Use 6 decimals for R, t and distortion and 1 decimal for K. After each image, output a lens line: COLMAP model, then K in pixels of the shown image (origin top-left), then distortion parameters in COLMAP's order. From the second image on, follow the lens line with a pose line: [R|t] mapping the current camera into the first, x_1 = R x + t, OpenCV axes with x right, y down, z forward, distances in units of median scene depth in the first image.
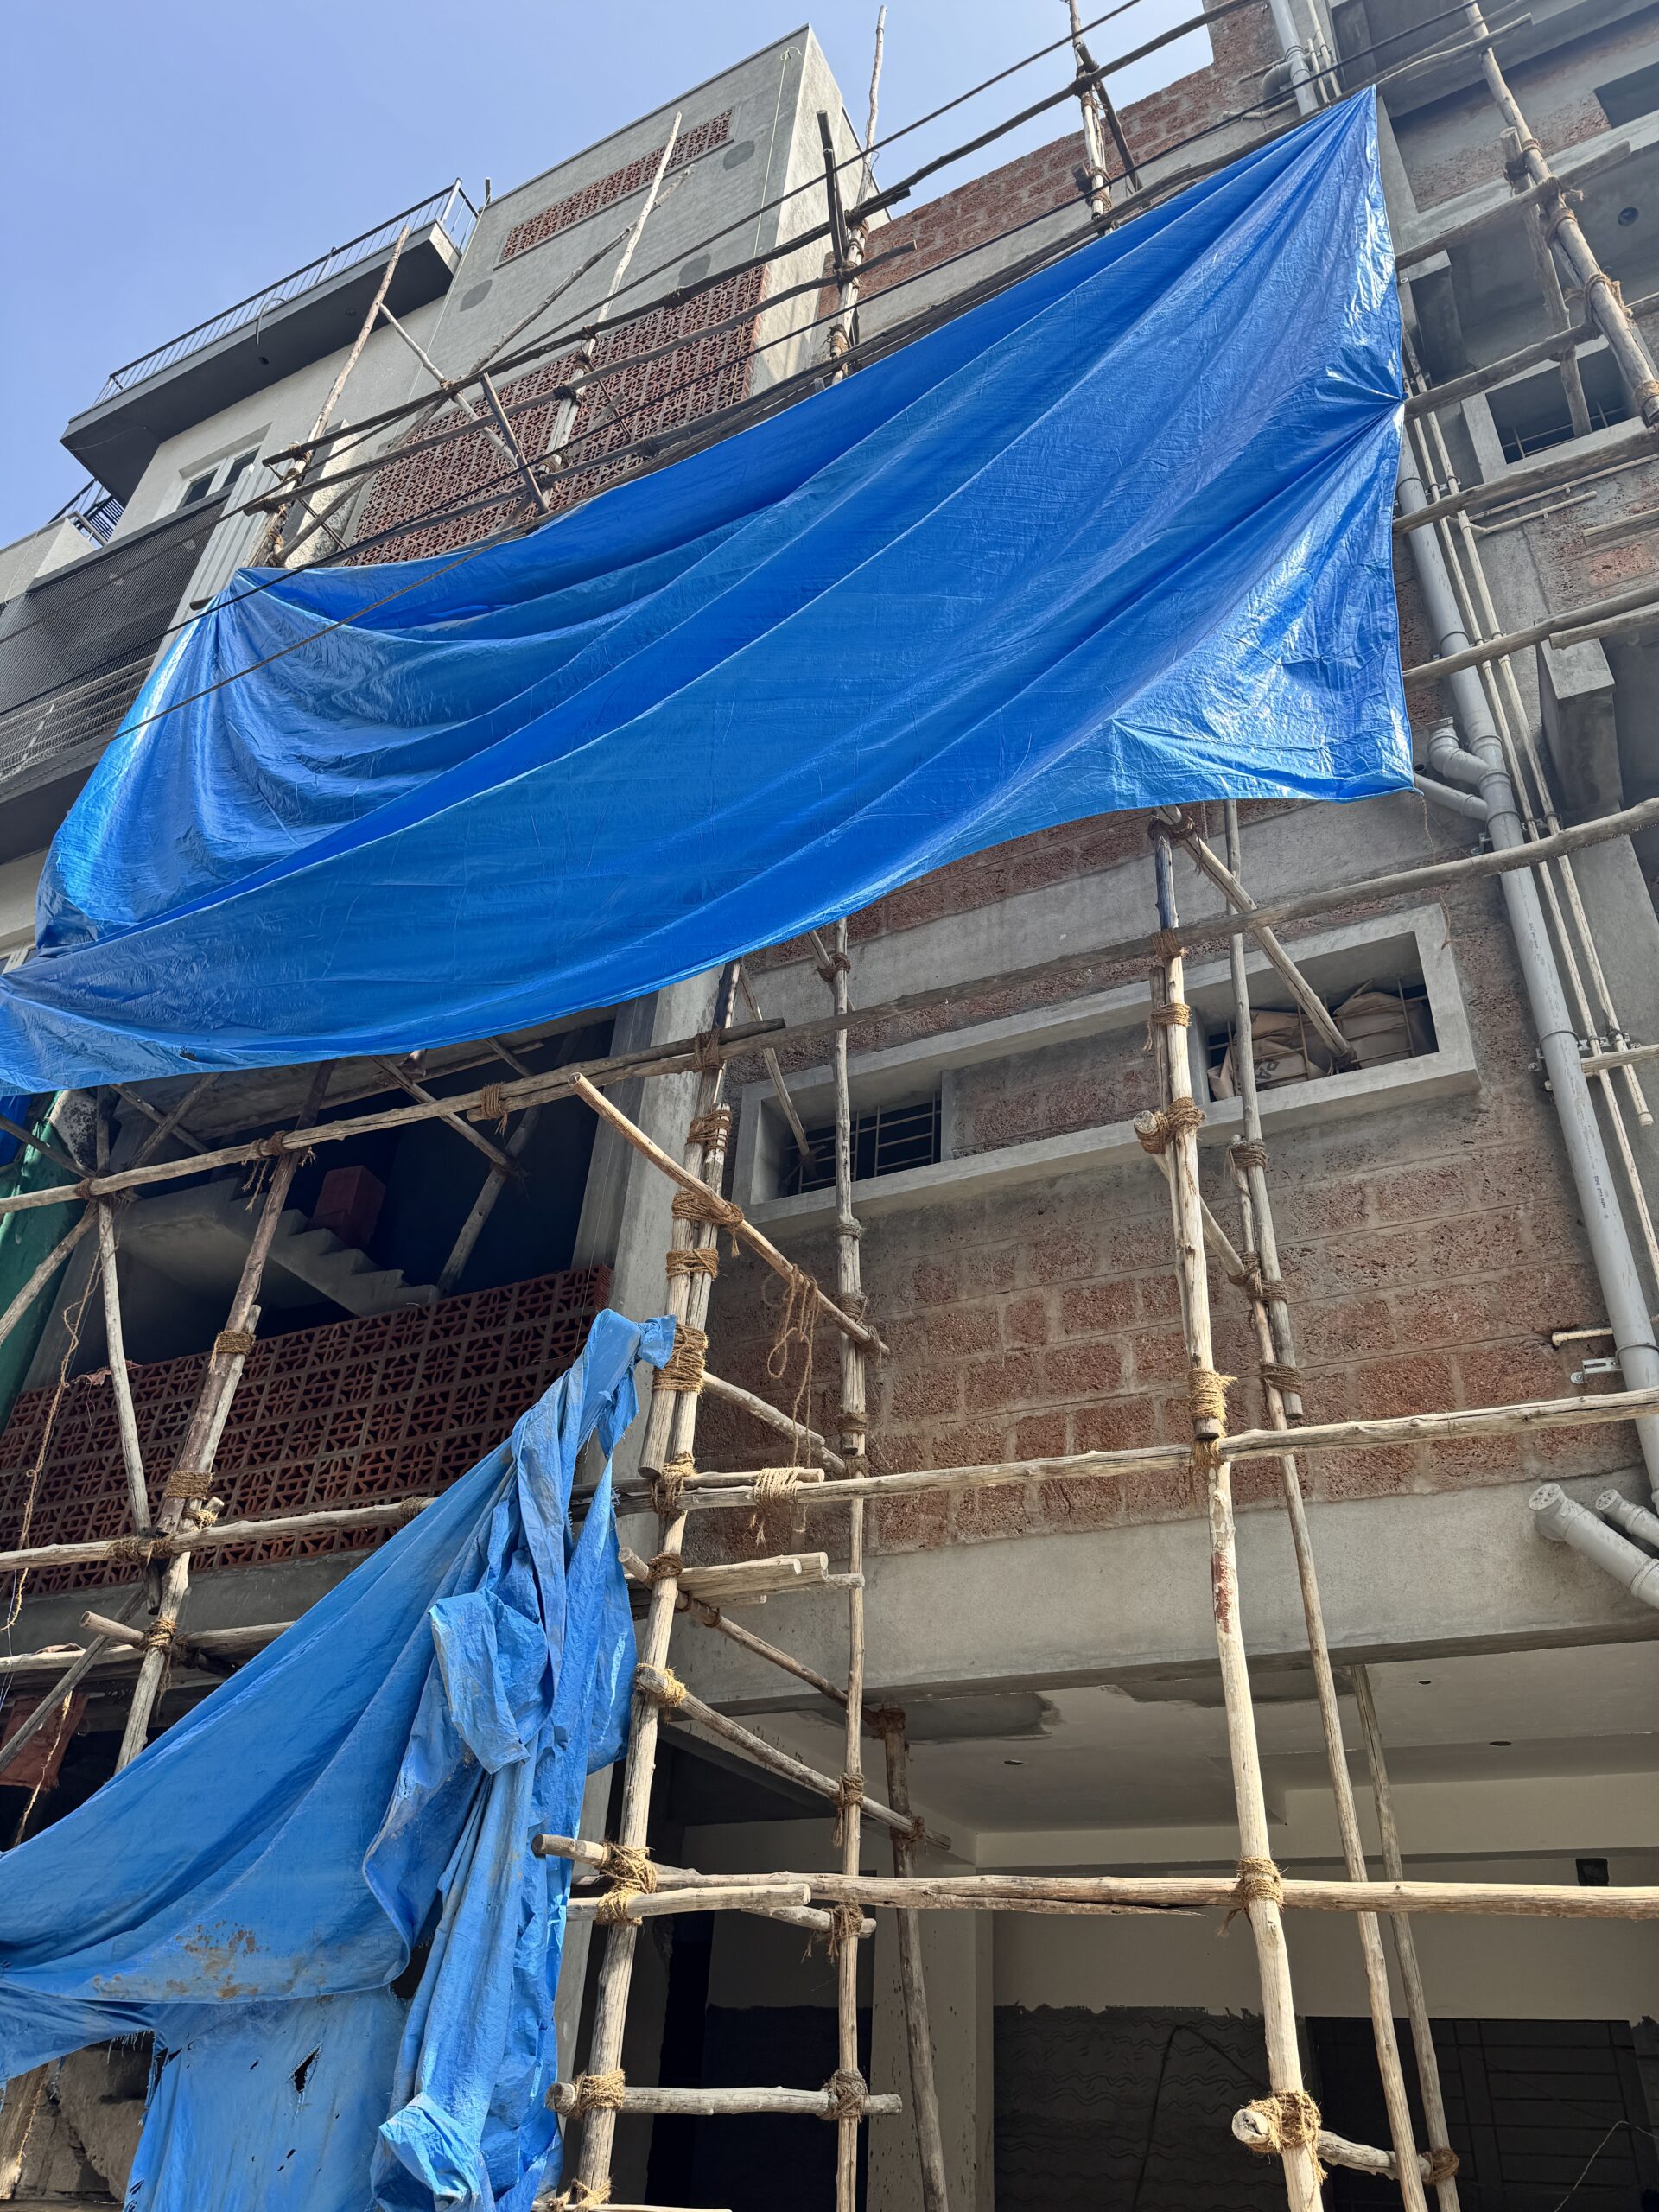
lens RADIAL K [[1570.2, 0, 812.7], [0, 1570.2, 1088.4], [0, 0, 1]] dist [0.041607, -0.044968]
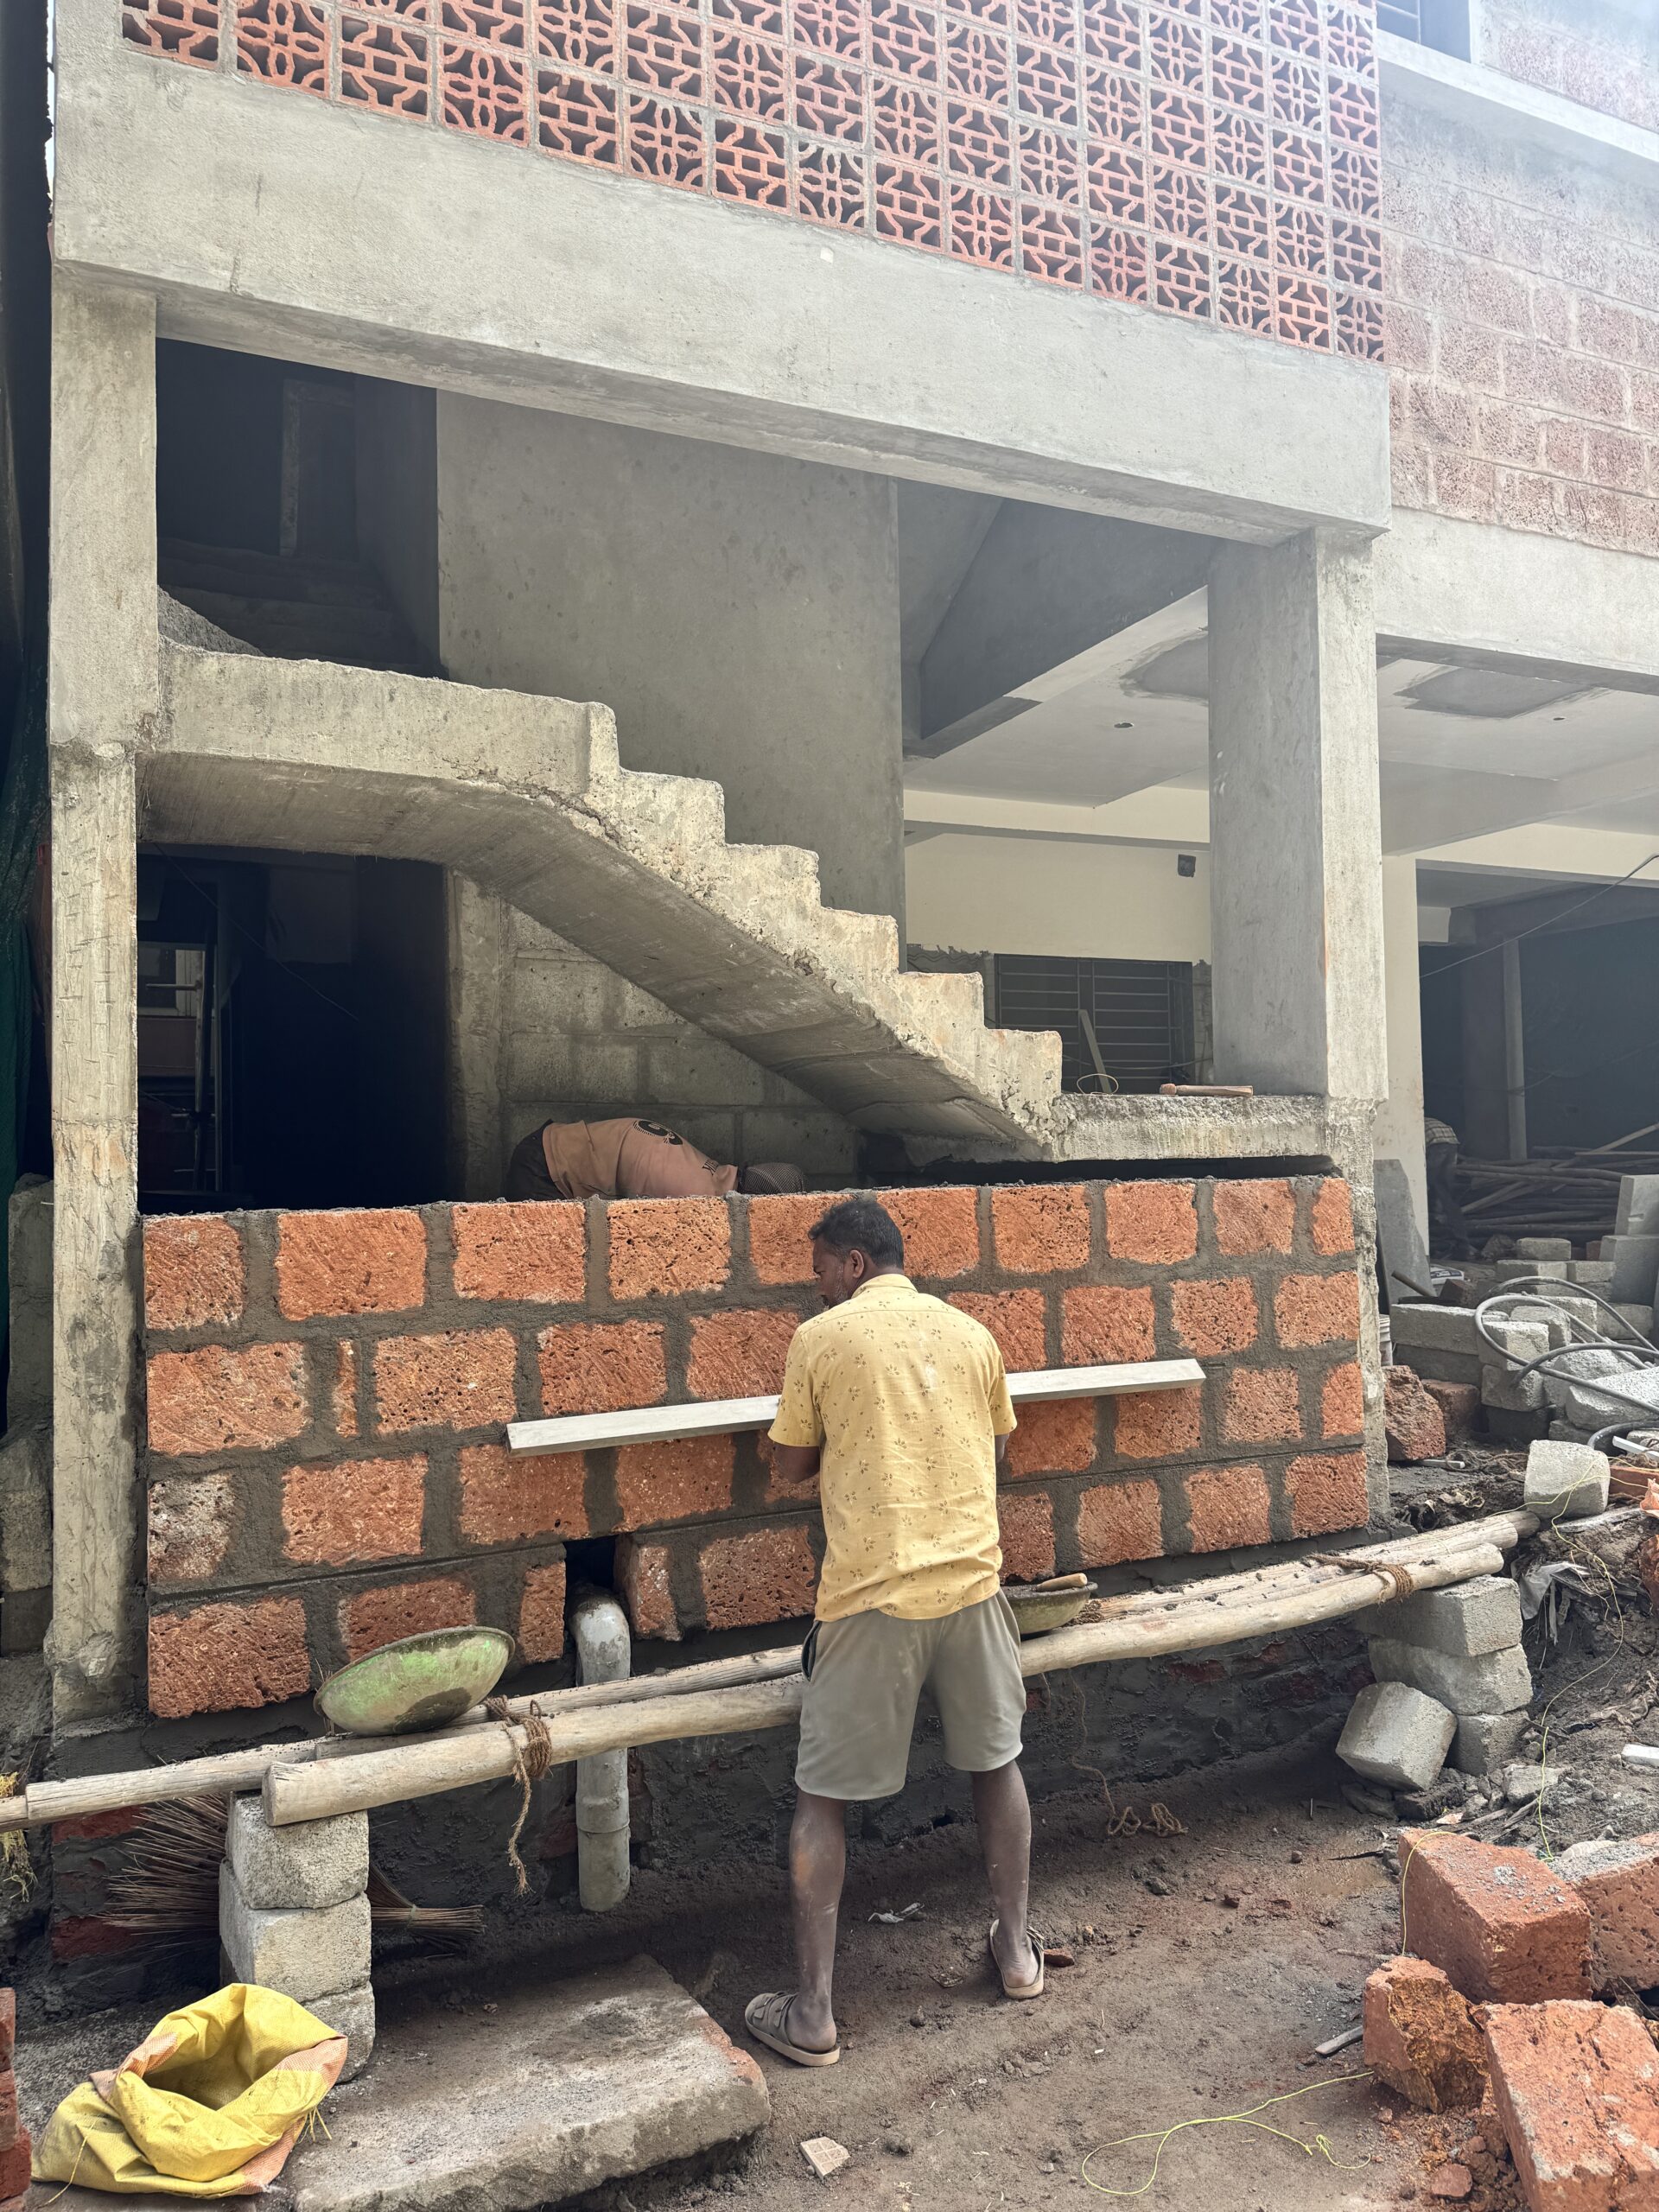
lens RADIAL K [[1570.2, 0, 828.0], [0, 1570.2, 1109.7], [0, 0, 1]] dist [0.041607, -0.044968]
pose [[0.634924, -0.038041, 0.771638, -0.394307], [-0.404802, 0.834326, 0.374214, 0.158449], [-0.658033, -0.549958, 0.514334, 0.220154]]
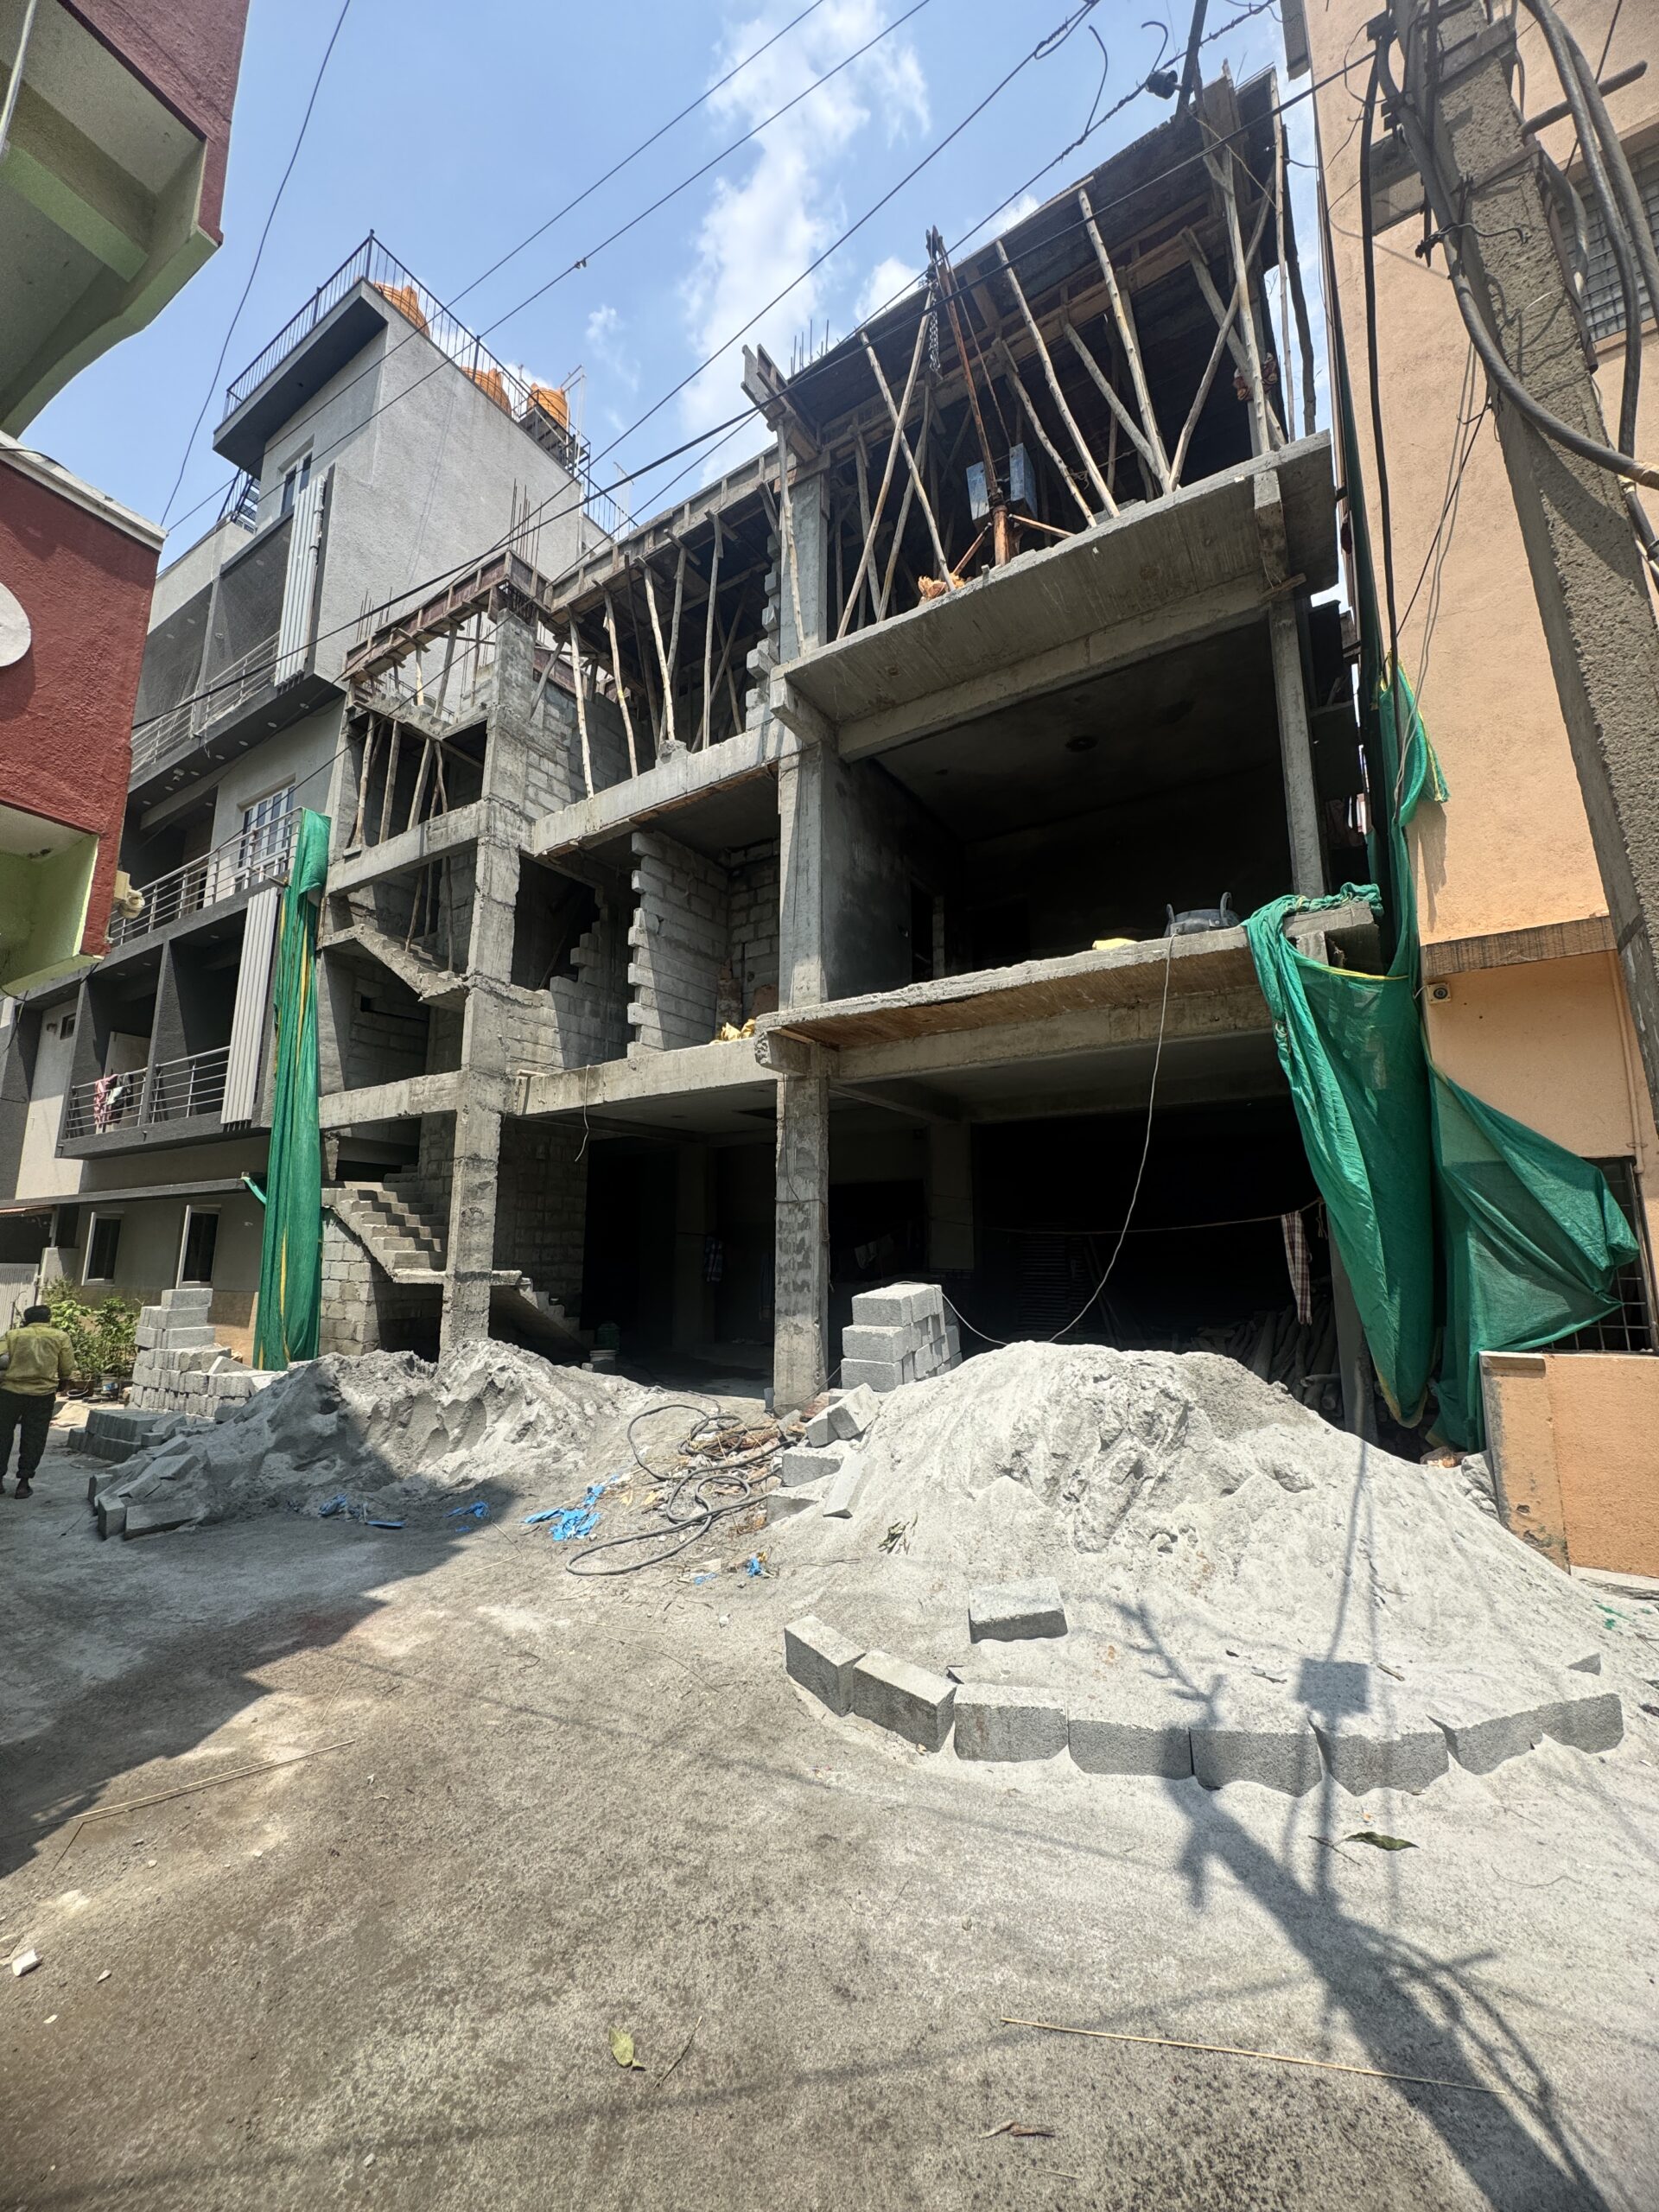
lens RADIAL K [[893.9, 0, 820.1], [0, 893.9, 1115.1], [0, 0, 1]] dist [-0.004444, 0.000056]
pose [[0.992263, -0.079052, -0.095734, 0.259623], [0.112725, 0.896792, 0.427852, -0.108162], [0.052031, -0.435334, 0.898764, -0.193420]]
